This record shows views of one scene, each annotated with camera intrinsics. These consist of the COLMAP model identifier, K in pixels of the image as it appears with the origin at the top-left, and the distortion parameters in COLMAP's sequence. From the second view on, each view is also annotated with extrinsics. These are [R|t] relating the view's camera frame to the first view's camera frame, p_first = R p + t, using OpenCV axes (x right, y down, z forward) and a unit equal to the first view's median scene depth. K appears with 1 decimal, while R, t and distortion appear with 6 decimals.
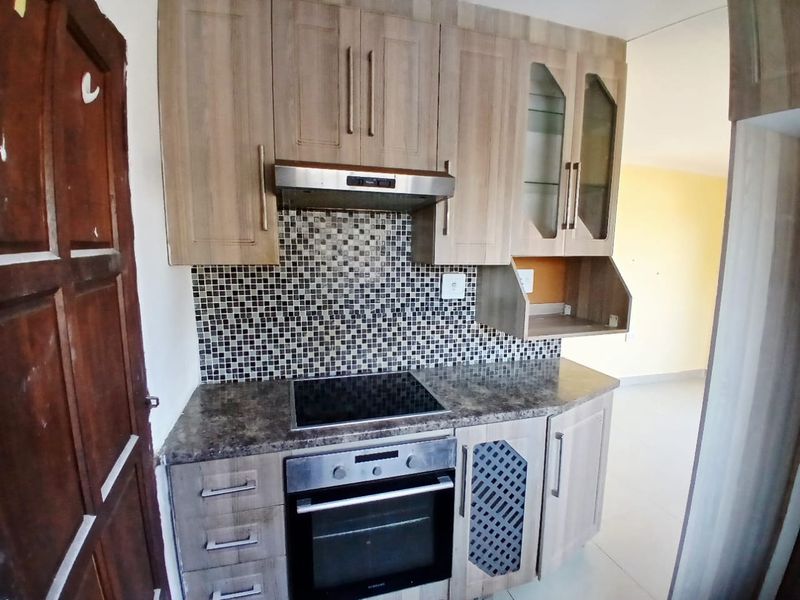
lens RADIAL K [[407.0, 0, 396.6], [0, 407.0, 306.3], [0, 0, 1]] dist [-0.011112, -0.034221]
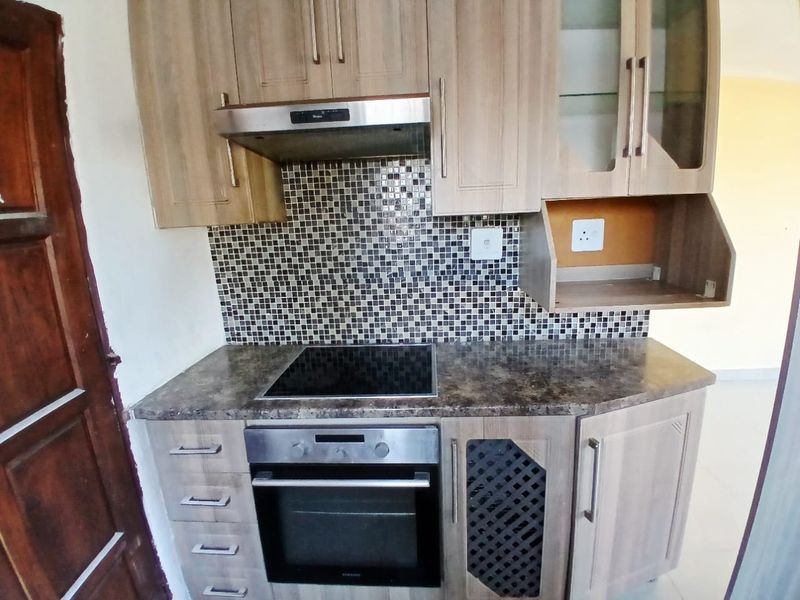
lens RADIAL K [[407.0, 0, 375.5], [0, 407.0, 307.6], [0, 0, 1]] dist [-0.011112, -0.034221]
pose [[0.935392, 0.027811, -0.352517, 0.265079], [0.001550, 0.996570, 0.082736, 0.011722], [0.353609, -0.077937, 0.932141, 0.184680]]
